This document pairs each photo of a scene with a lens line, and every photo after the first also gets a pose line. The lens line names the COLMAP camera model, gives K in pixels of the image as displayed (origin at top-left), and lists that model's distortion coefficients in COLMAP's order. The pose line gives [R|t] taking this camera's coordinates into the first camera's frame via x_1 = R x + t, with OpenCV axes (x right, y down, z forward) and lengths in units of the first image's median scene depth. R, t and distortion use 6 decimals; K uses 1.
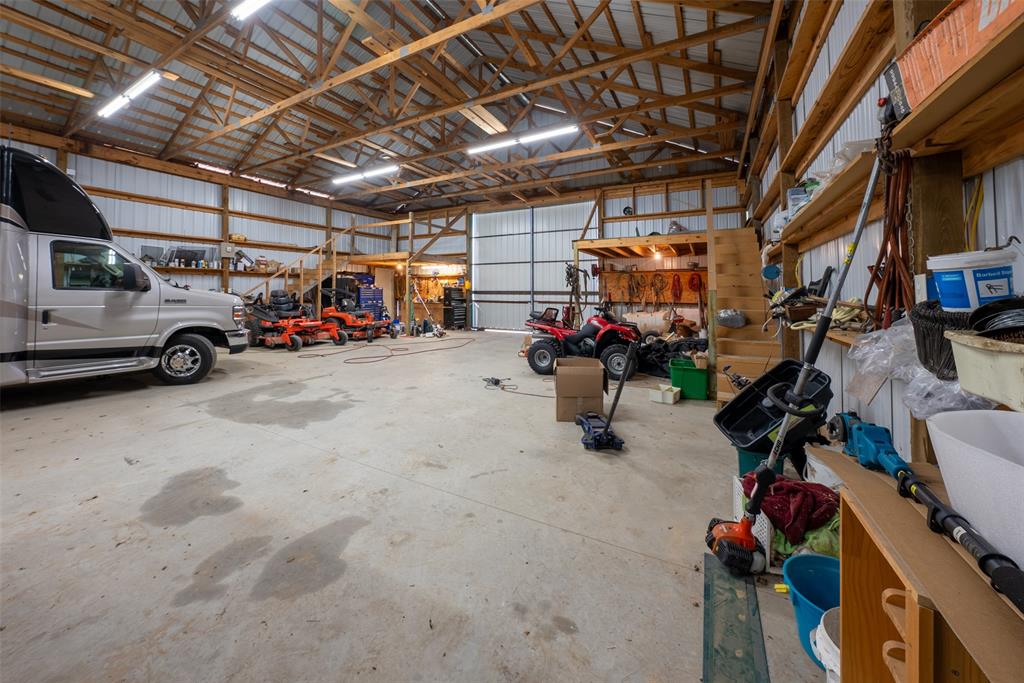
lens RADIAL K [[368.8, 0, 506.6], [0, 368.8, 312.5], [0, 0, 1]] dist [-0.018915, 0.000062]
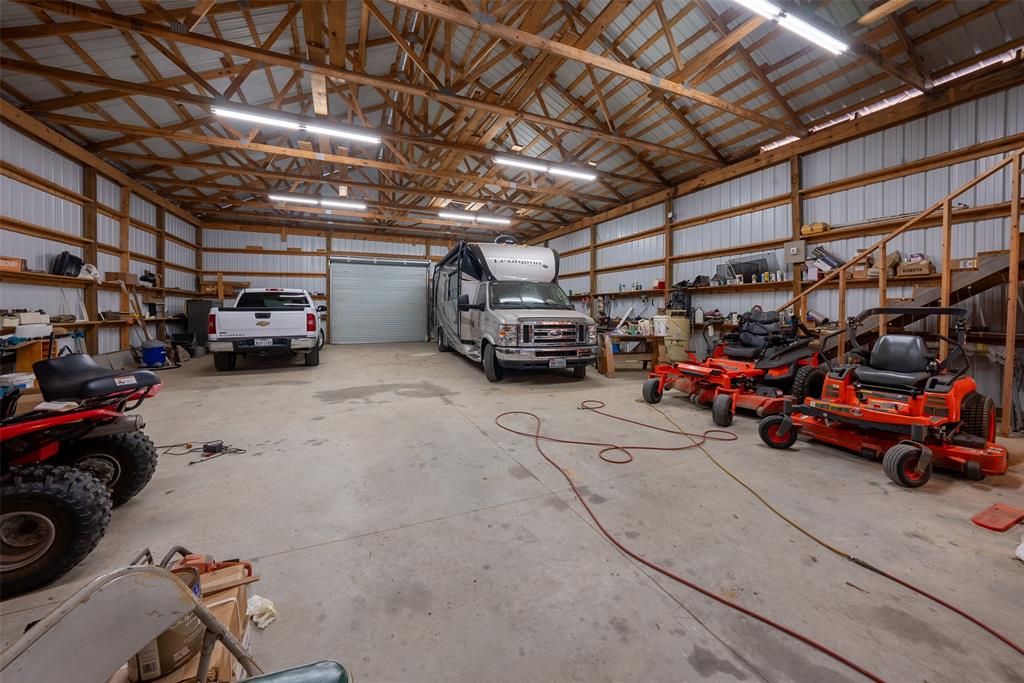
lens RADIAL K [[368.8, 0, 506.6], [0, 368.8, 312.5], [0, 0, 1]] dist [-0.018915, 0.000062]
pose [[-0.604759, -0.001830, -0.796406, 0.096271], [-0.047148, 0.998326, 0.033508, -0.058158], [0.795011, 0.057813, -0.603833, 1.010151]]
